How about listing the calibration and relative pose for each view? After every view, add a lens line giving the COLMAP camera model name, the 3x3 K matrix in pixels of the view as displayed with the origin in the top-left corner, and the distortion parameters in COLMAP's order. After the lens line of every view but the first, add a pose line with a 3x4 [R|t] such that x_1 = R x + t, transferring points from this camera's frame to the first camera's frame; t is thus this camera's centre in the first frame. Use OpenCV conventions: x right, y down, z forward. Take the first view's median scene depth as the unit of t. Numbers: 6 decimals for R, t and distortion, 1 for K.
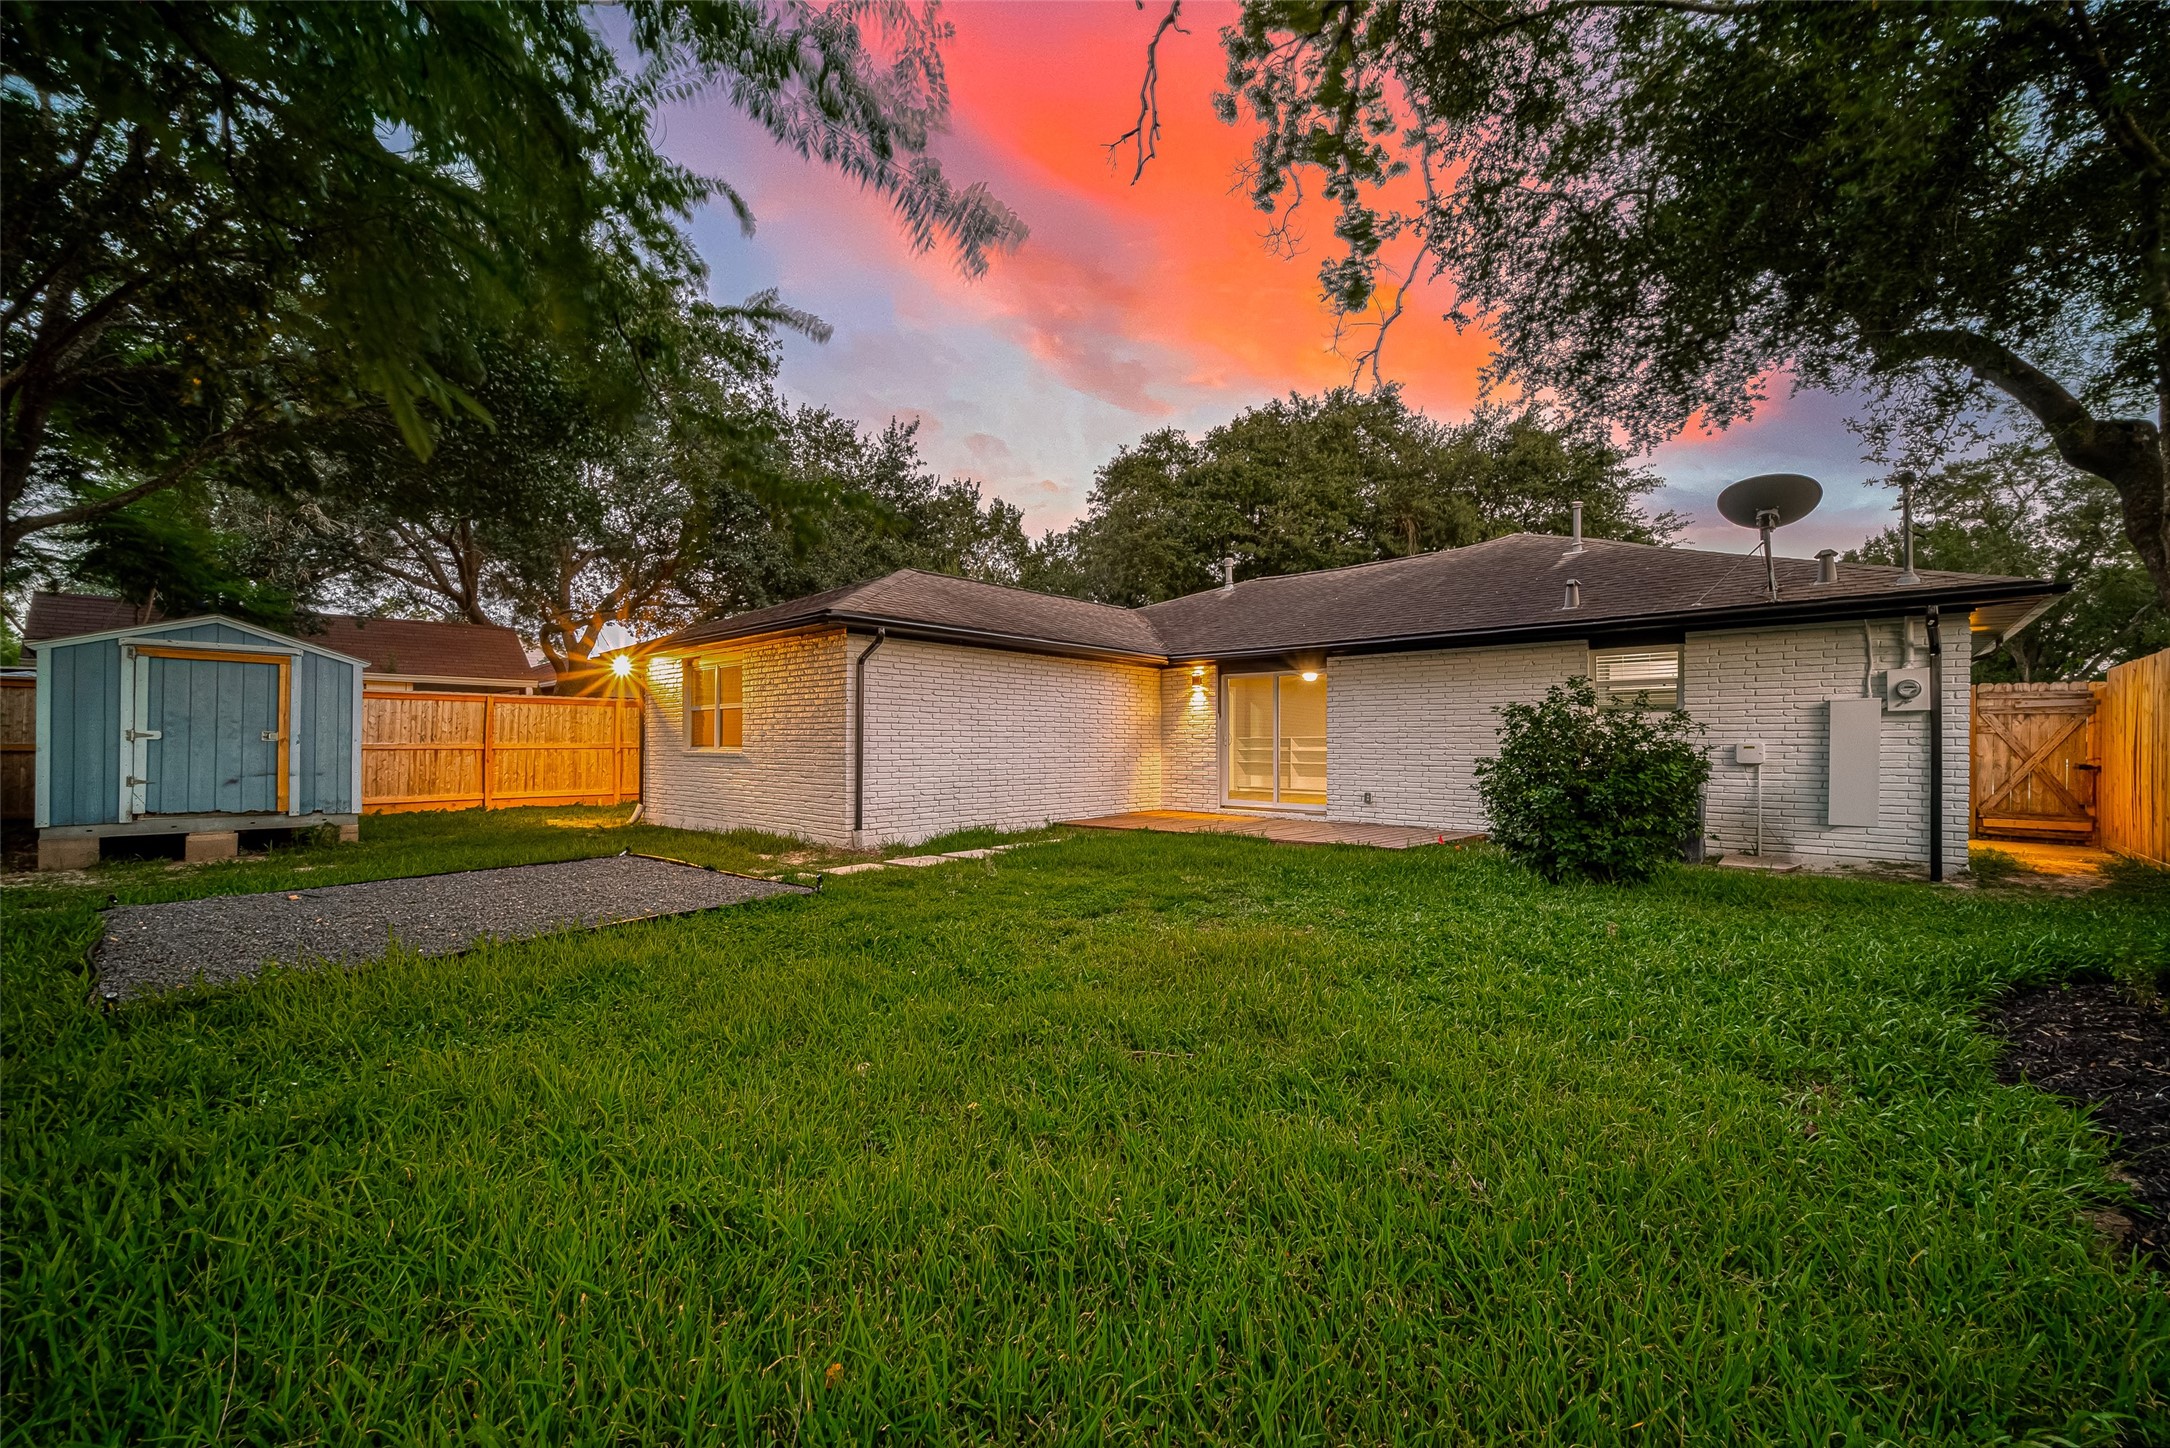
lens RADIAL K [[865.2, 0, 1087.3], [0, 865.2, 731.9], [0, 0, 1]] dist [0.001148, 0.000047]
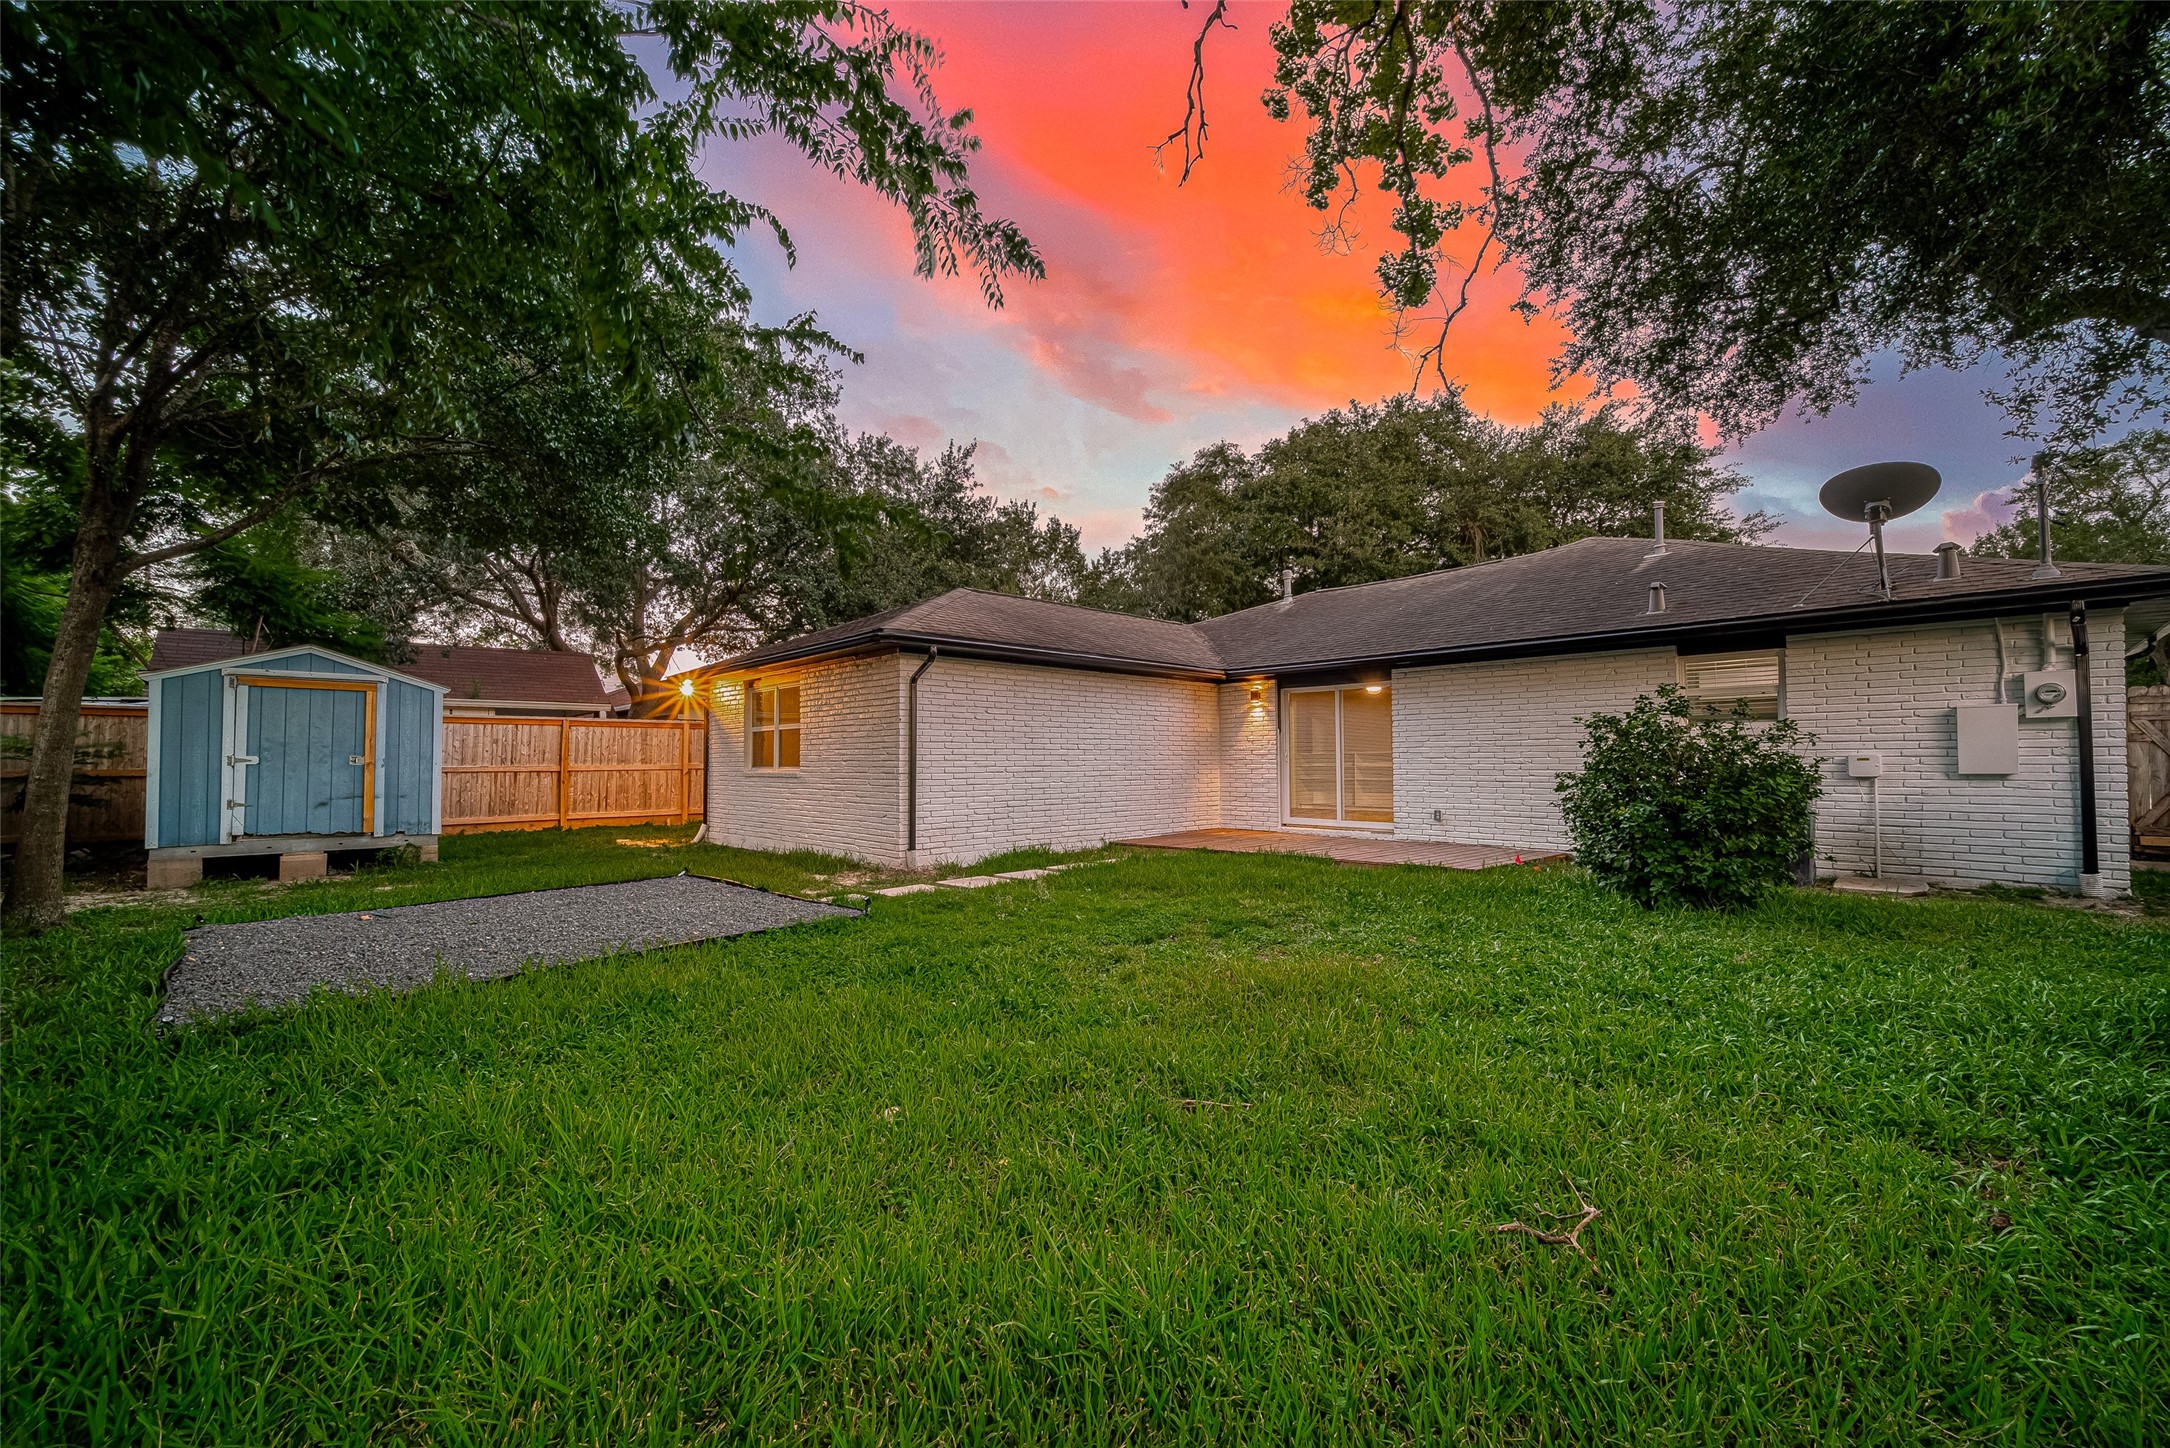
lens RADIAL K [[861.2, 0, 1085.2], [0, 861.2, 729.2], [0, 0, 1]] dist [-0.000359, 0.000503]
pose [[0.997344, -0.010826, -0.072025, 0.007268], [0.009158, 0.999683, -0.023443, -0.000170], [0.072256, 0.022721, 0.997127, 0.029968]]
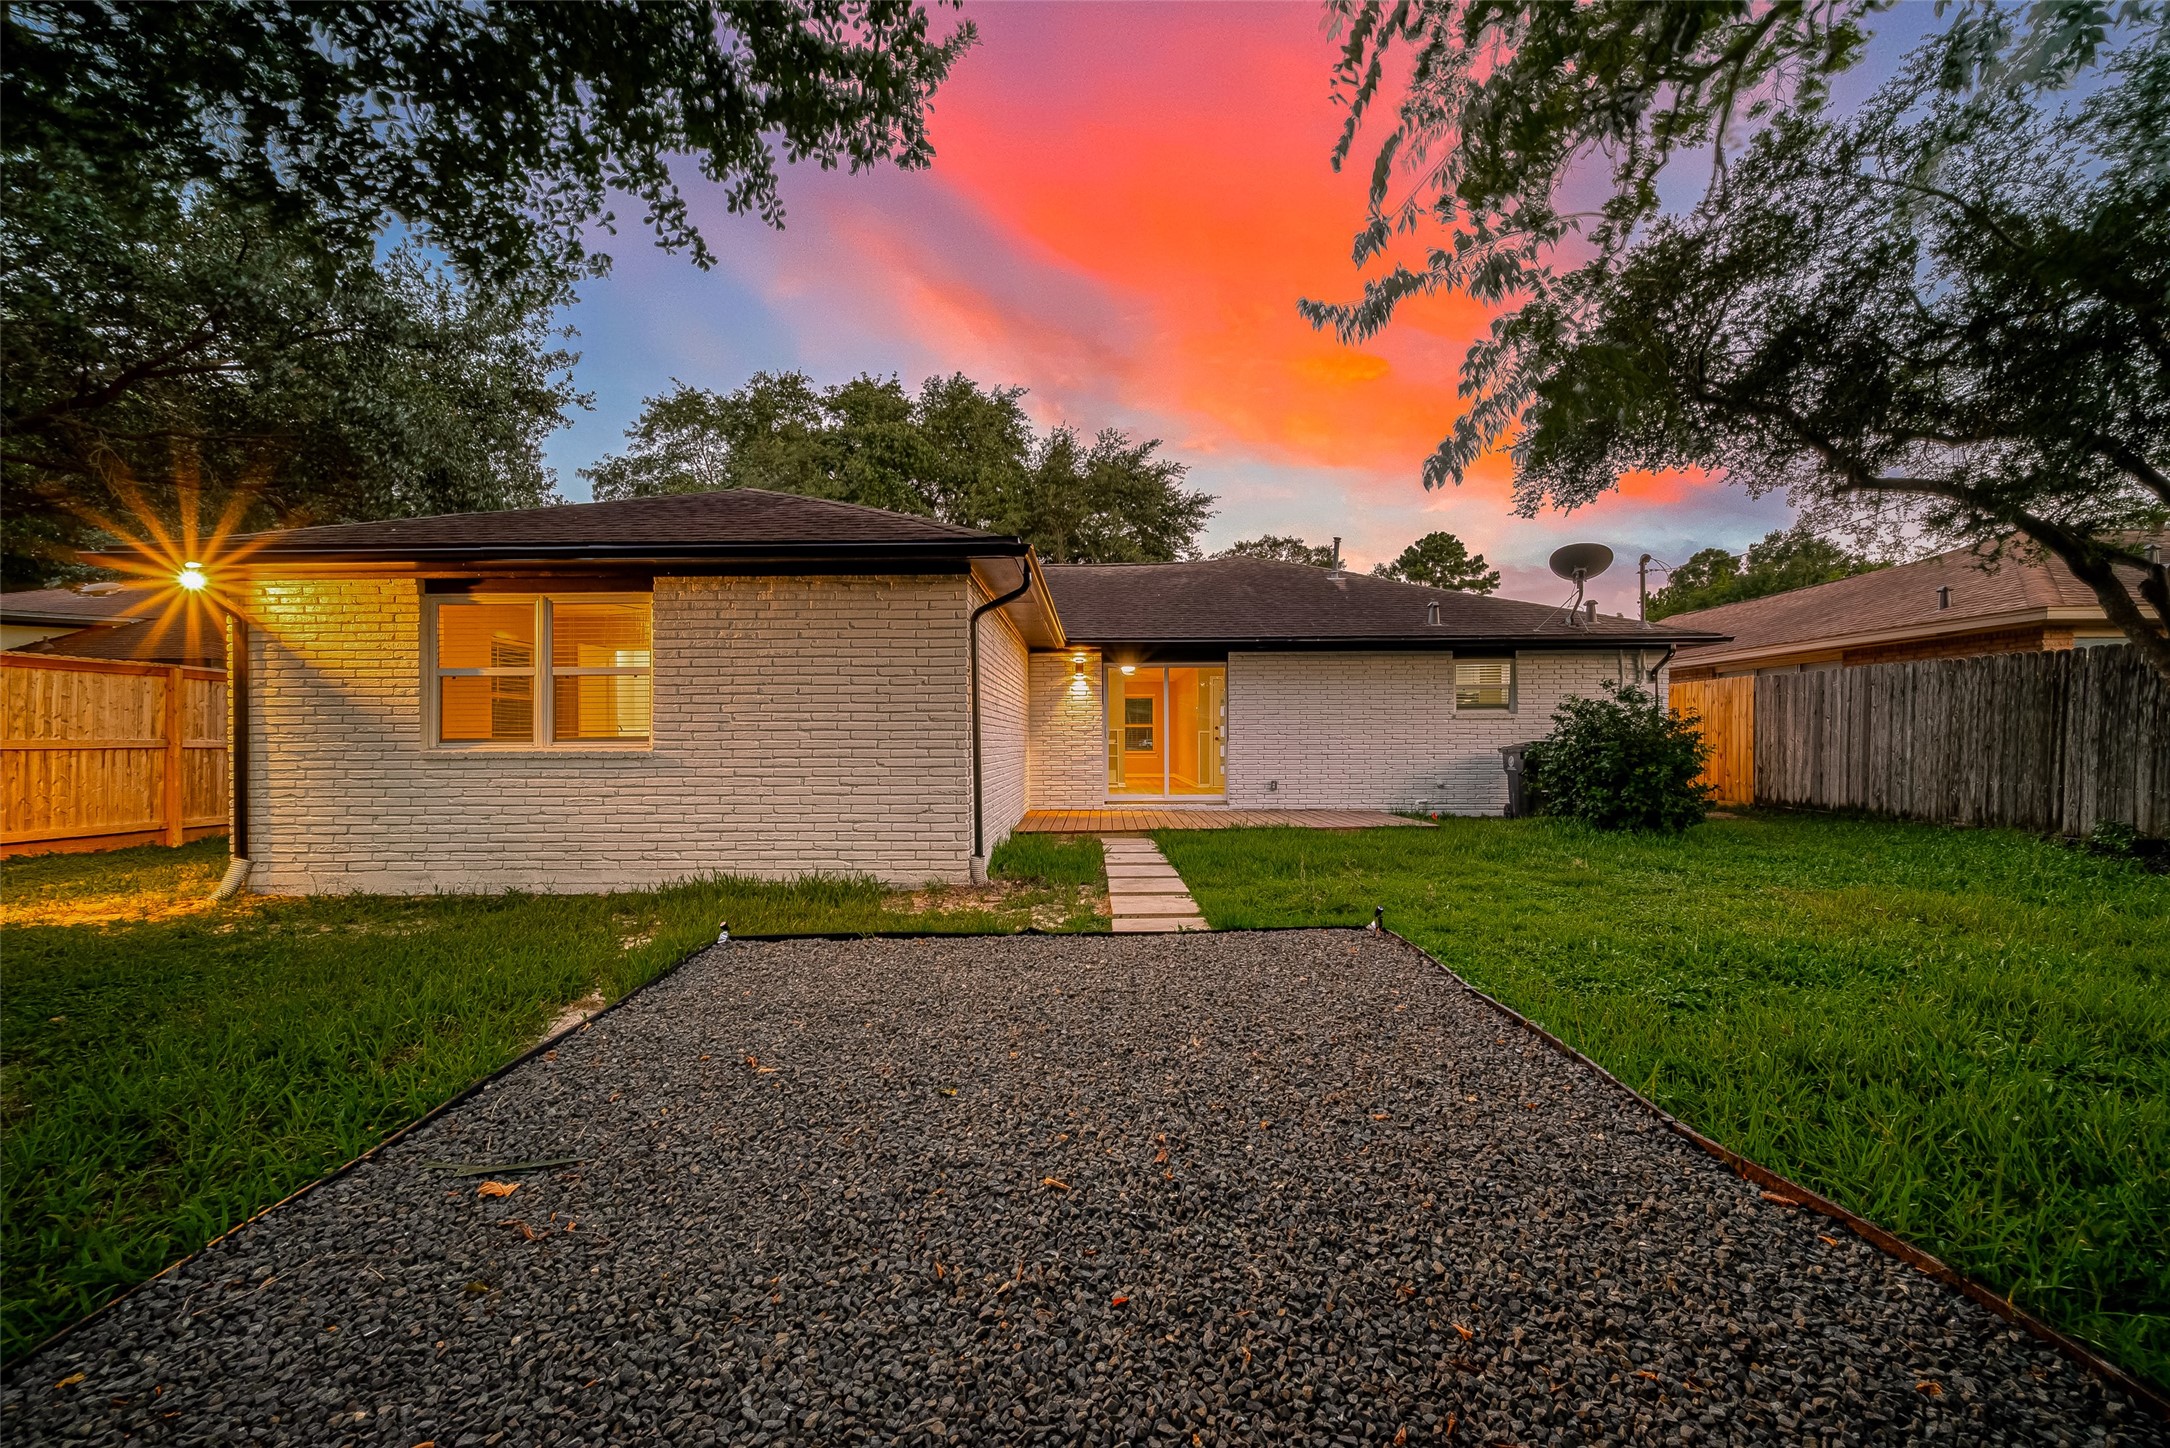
lens RADIAL K [[861.2, 0, 1085.2], [0, 861.2, 729.2], [0, 0, 1]] dist [-0.000359, 0.000503]
pose [[0.754617, 0.002039, 0.656162, -0.750519], [-0.003730, 0.999992, 0.001182, 0.008664], [-0.656155, -0.003339, 0.754619, 0.473361]]
